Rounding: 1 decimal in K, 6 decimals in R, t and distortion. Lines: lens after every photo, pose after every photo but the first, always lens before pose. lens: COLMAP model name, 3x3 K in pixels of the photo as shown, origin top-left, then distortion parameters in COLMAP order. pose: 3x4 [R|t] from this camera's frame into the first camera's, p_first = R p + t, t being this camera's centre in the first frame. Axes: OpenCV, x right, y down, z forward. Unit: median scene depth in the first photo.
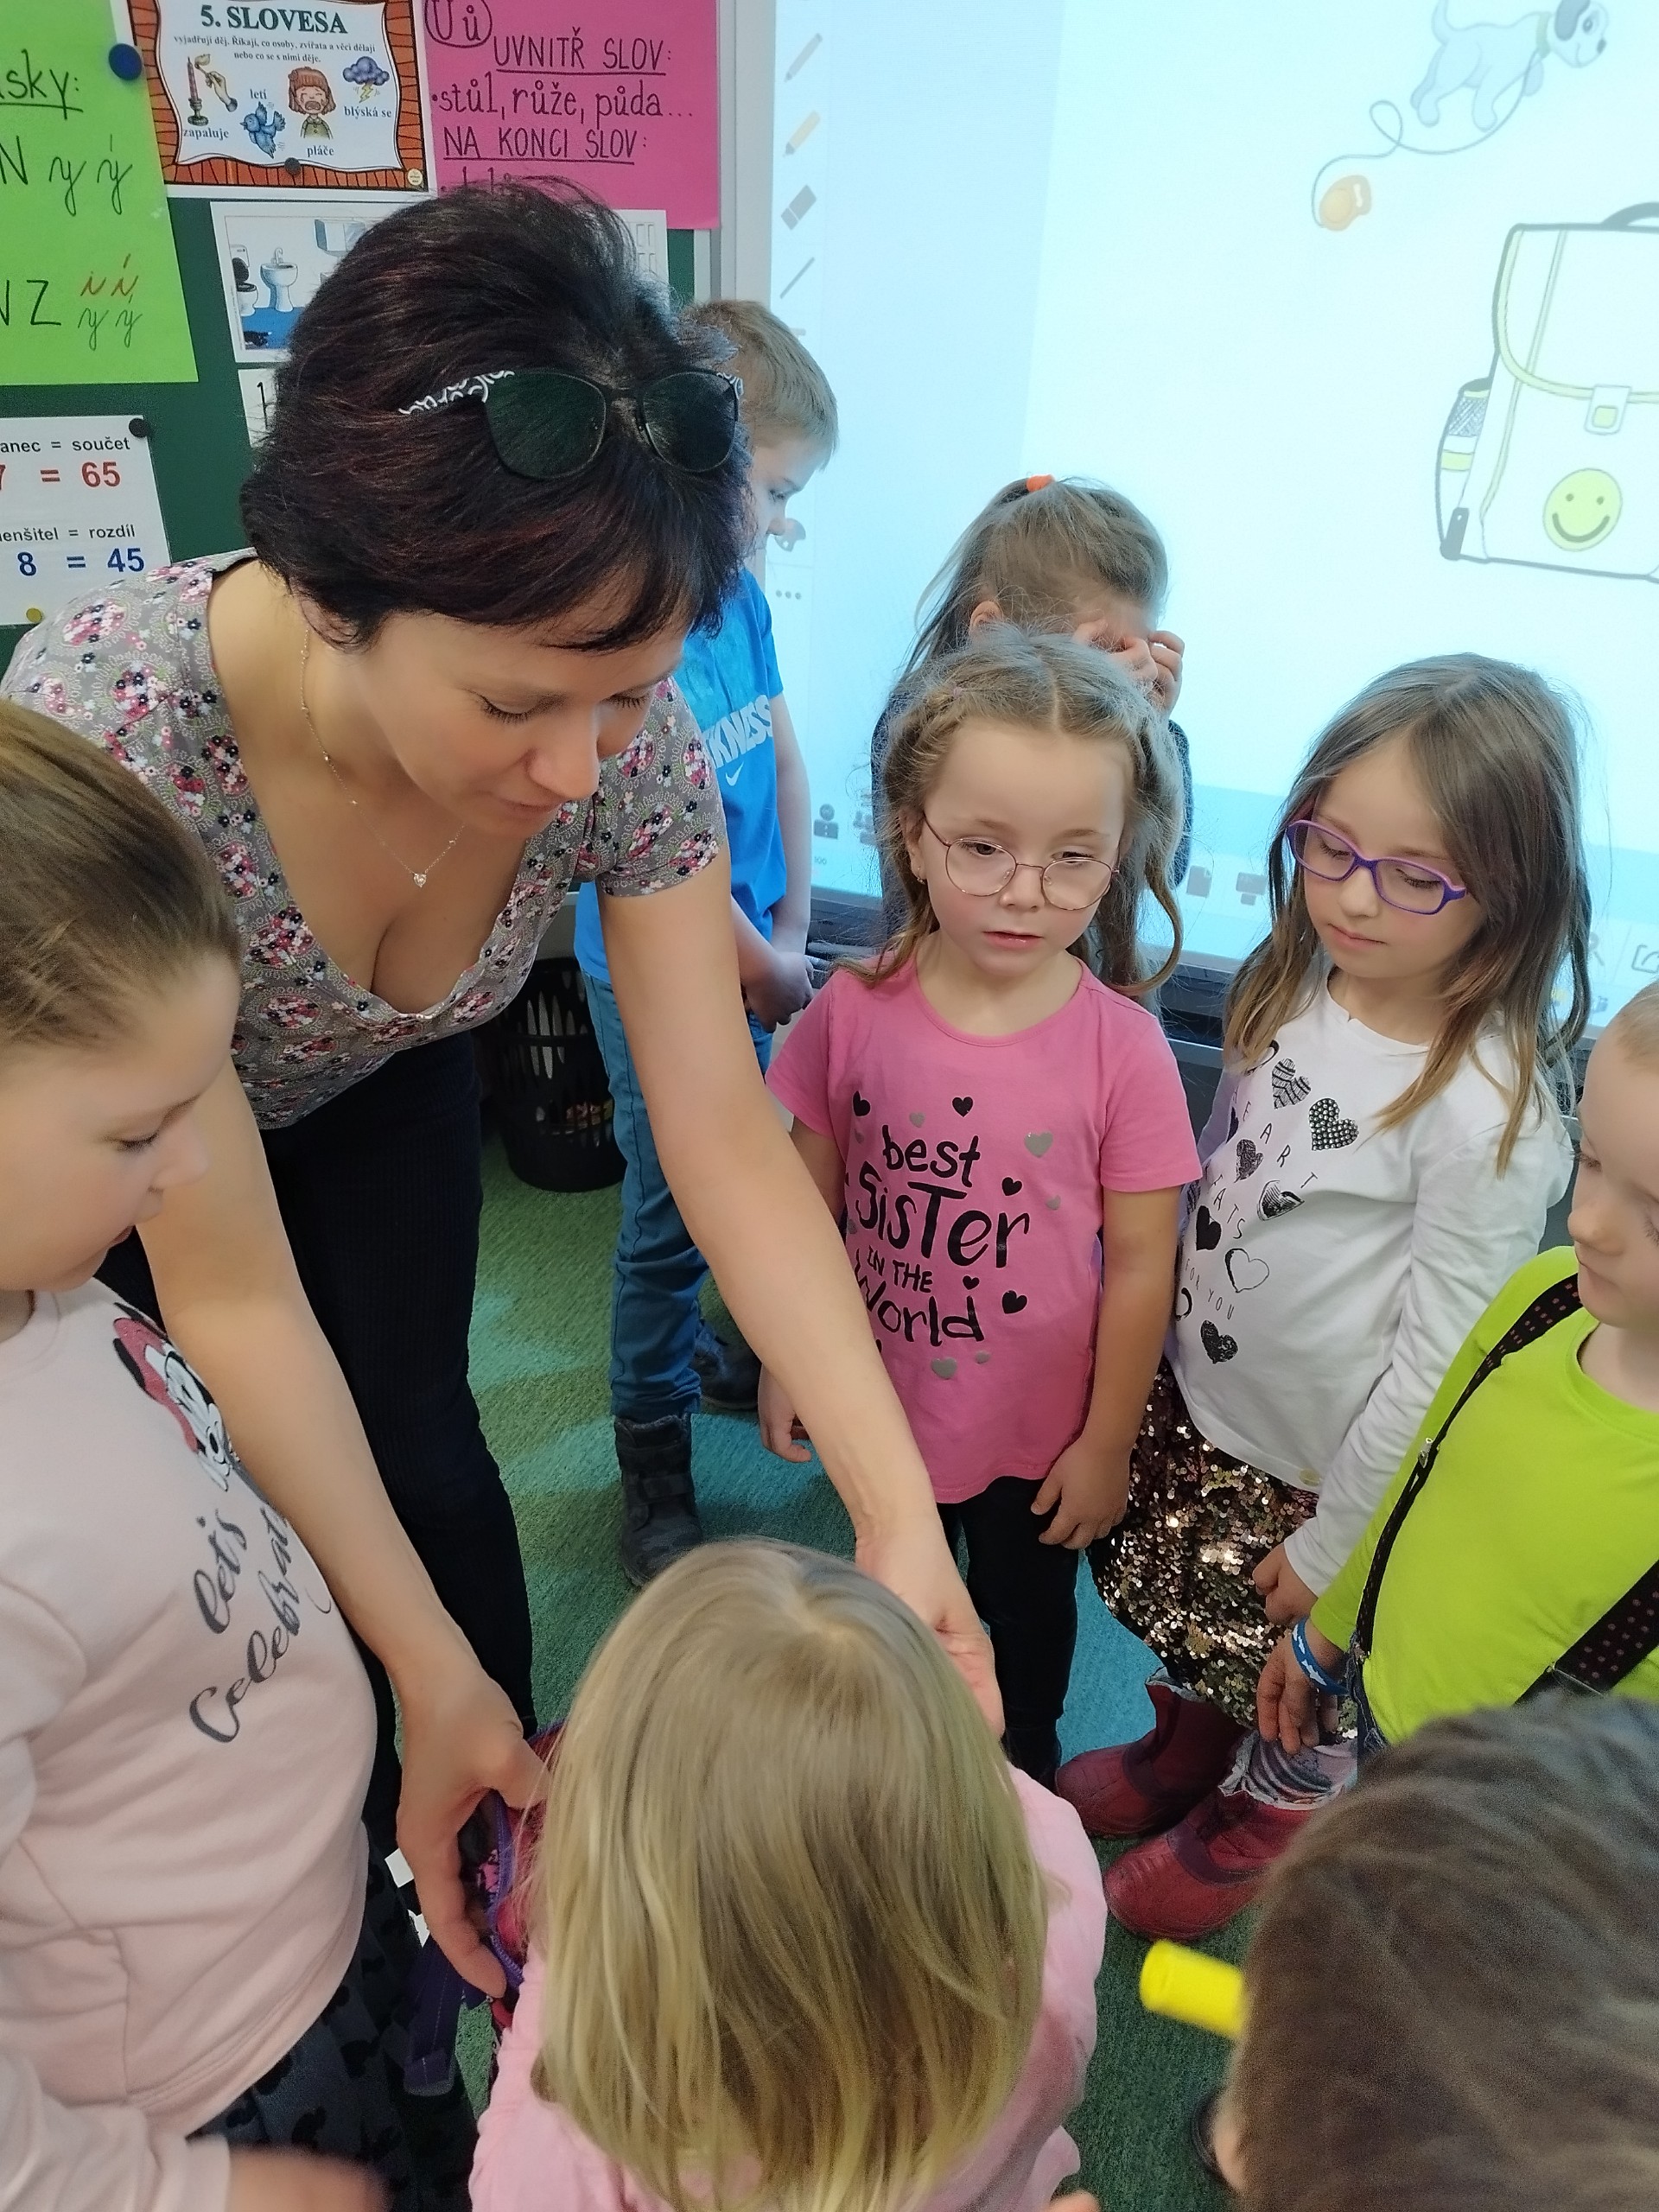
lens RADIAL K [[1573.2, 0, 833.7], [0, 1573.2, 1106.4], [0, 0, 1]] dist [-0.003228, -0.001551]
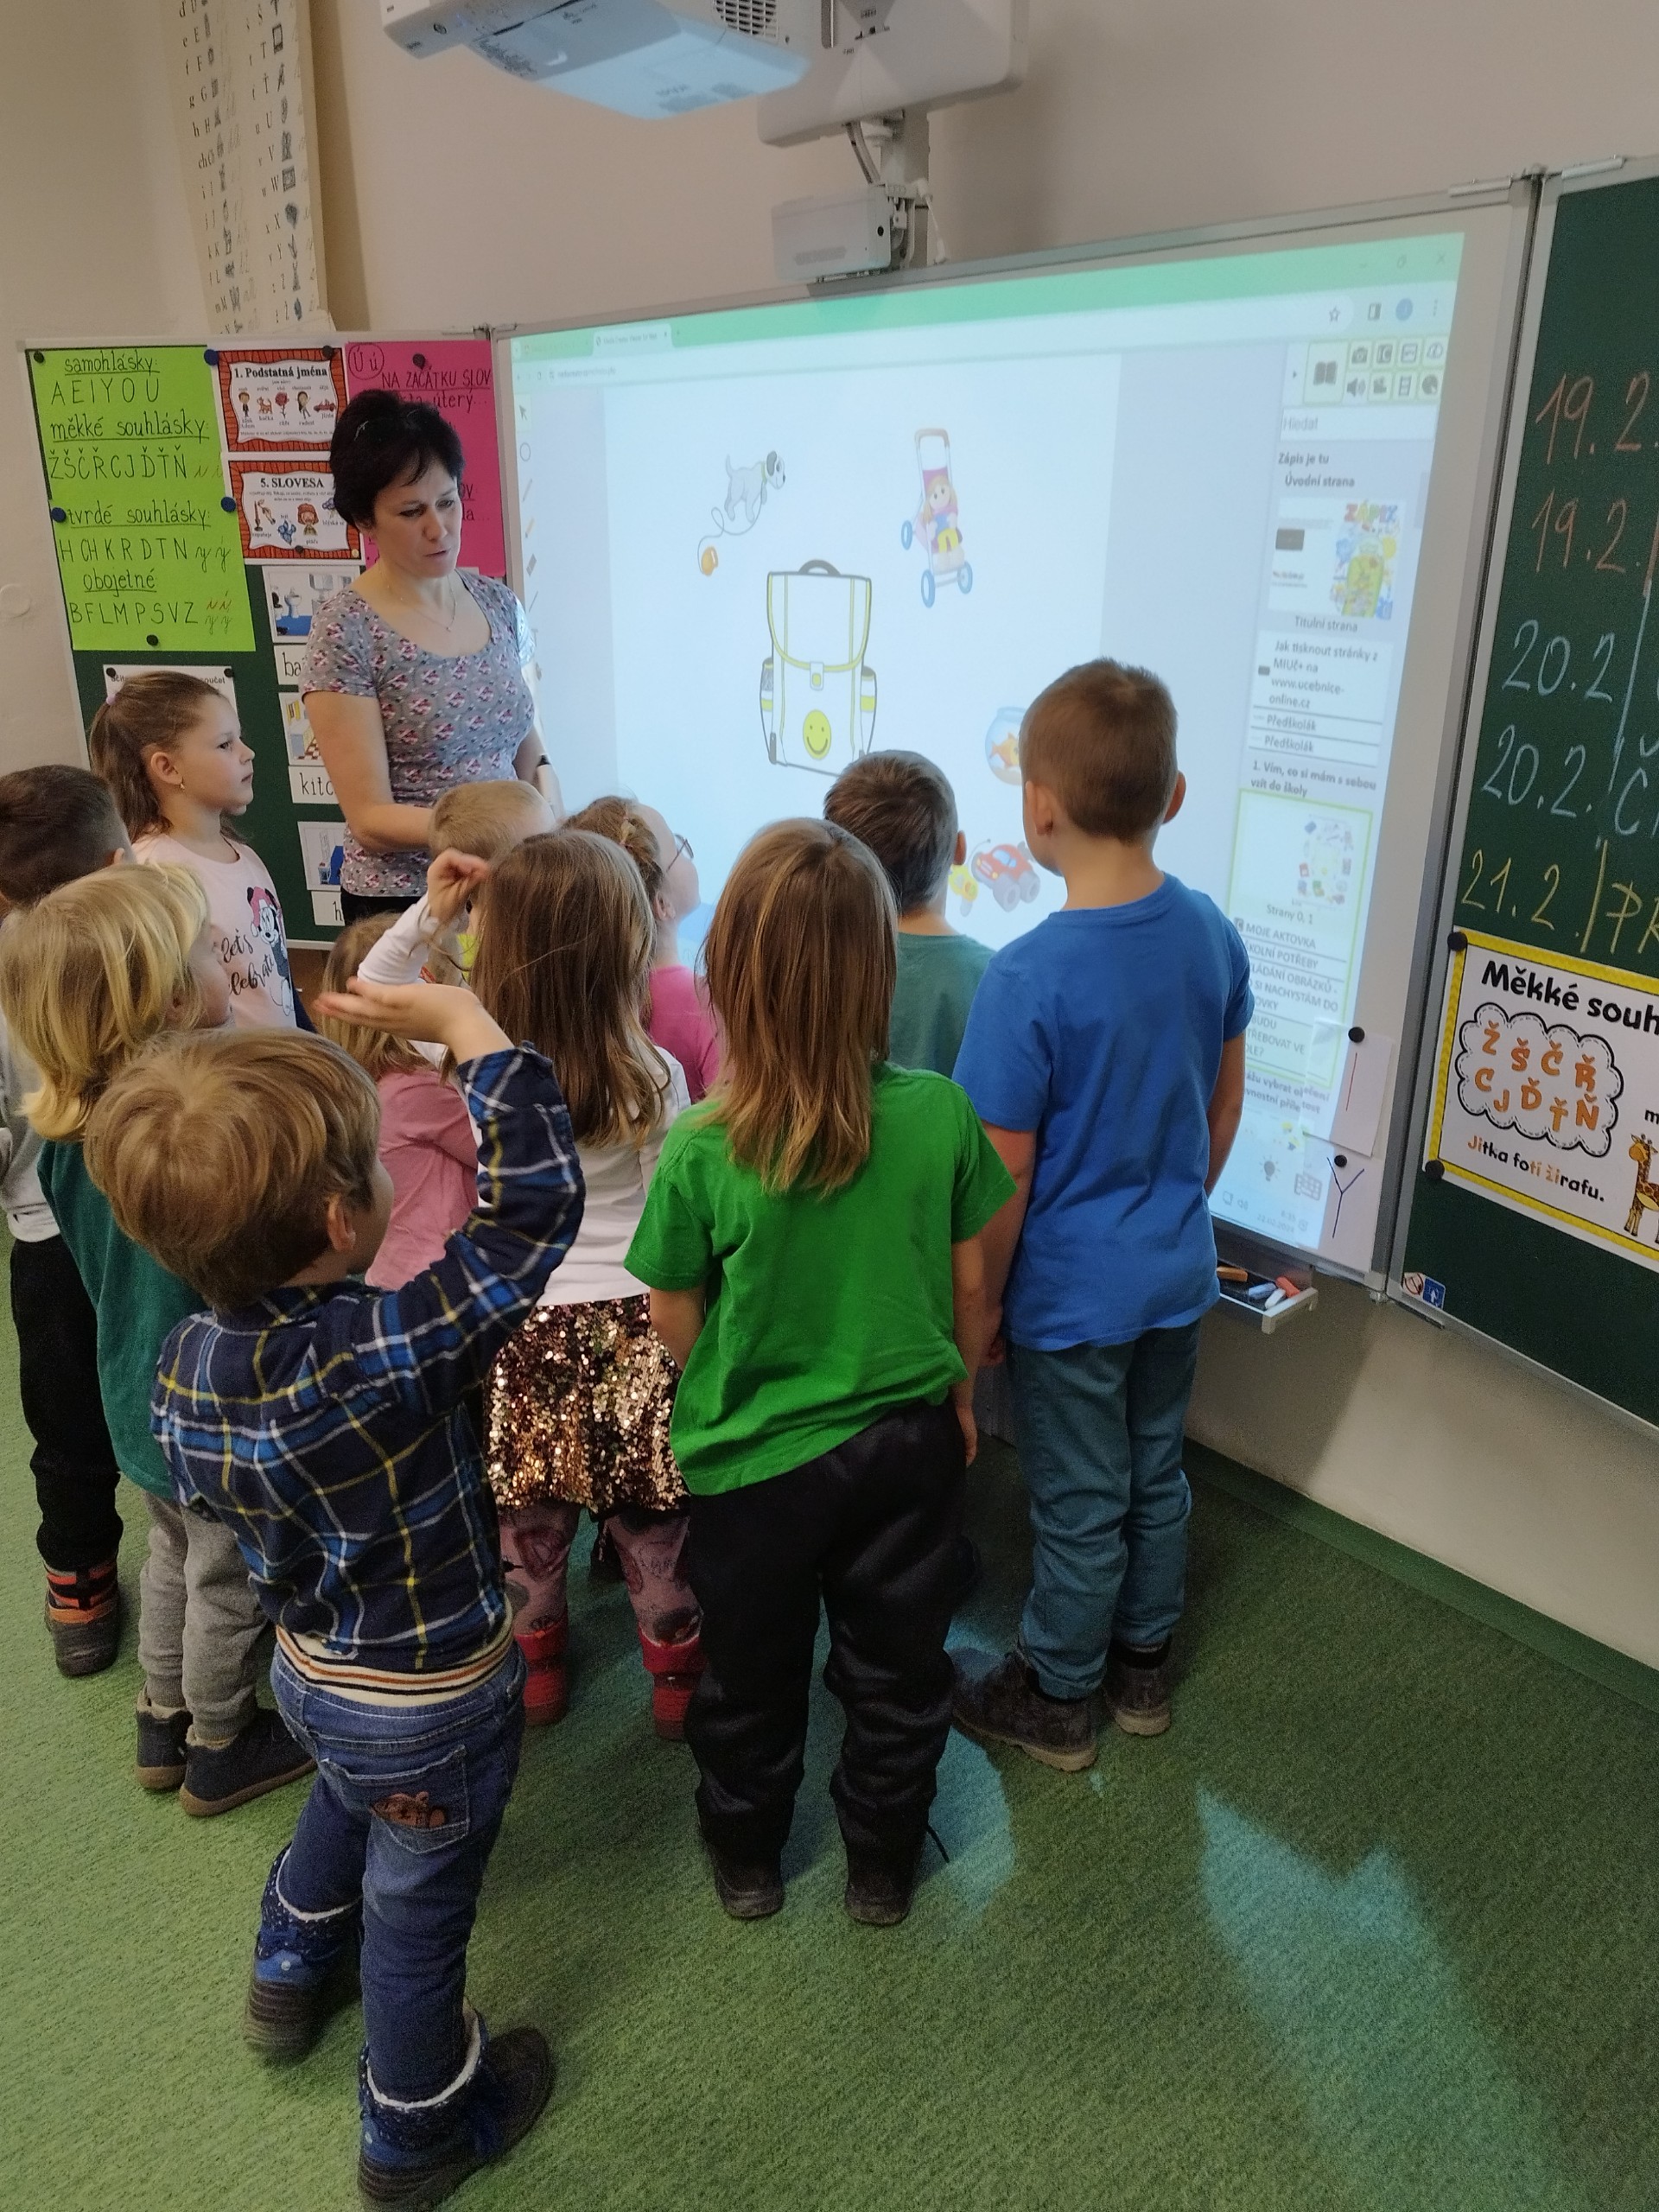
lens RADIAL K [[1548.9, 0, 827.2], [0, 1548.9, 1106.0], [0, 0, 1]] dist [-0.001032, 0.000170]
pose [[0.891193, 0.140544, -0.431303, 1.204518], [-0.212127, 0.969549, -0.122377, 0.181329], [0.400970, 0.200552, 0.893869, -0.340333]]
